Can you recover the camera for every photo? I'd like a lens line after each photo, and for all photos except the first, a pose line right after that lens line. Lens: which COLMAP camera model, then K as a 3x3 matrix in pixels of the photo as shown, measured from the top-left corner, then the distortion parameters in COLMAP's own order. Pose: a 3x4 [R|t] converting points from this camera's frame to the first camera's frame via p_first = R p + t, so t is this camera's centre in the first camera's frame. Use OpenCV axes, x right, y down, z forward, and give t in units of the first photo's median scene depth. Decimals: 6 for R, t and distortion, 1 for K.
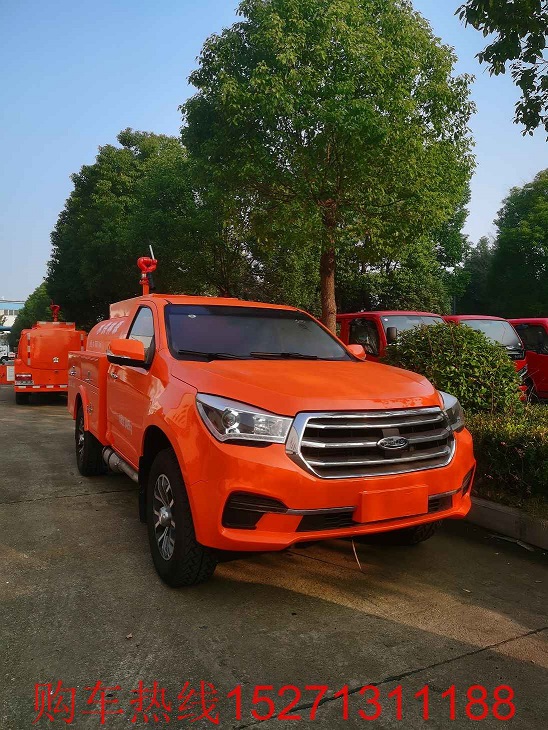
lens RADIAL K [[571.8, 0, 275.7], [0, 571.8, 364.4], [0, 0, 1]] dist [0.011715, 0.003345]
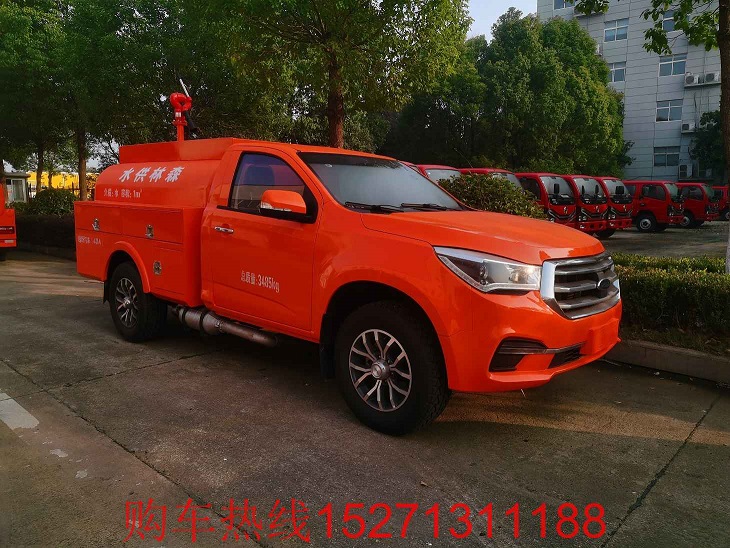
lens RADIAL K [[571.8, 0, 368.5], [0, 571.8, 273.5], [0, 0, 1]] dist [0.011715, 0.003345]
pose [[0.927688, -0.049160, 0.370107, -0.678609], [0.008754, 0.993885, 0.110070, -0.015535], [-0.373254, -0.098871, 0.922446, 0.123190]]
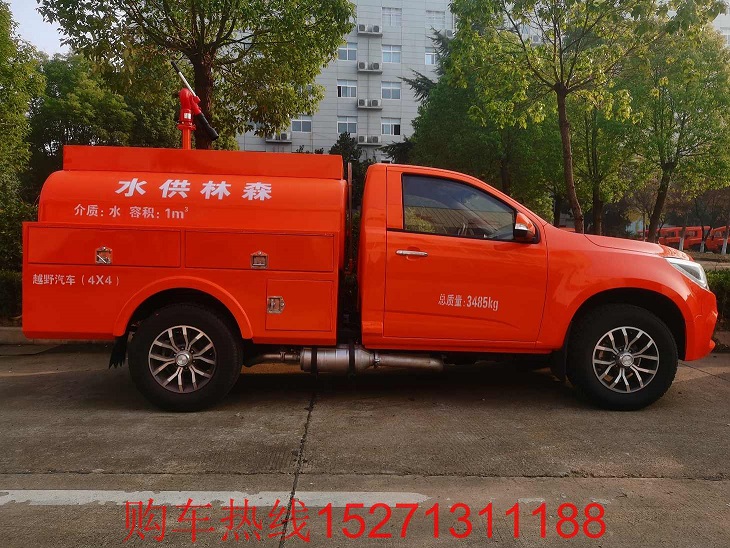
lens RADIAL K [[571.8, 0, 367.1], [0, 571.8, 275.9], [0, 0, 1]] dist [0.011715, 0.003345]
pose [[0.405226, -0.059169, 0.912300, -1.800630], [0.016093, 0.998210, 0.057593, 0.005057], [-0.914075, -0.008656, 0.405453, 1.180195]]
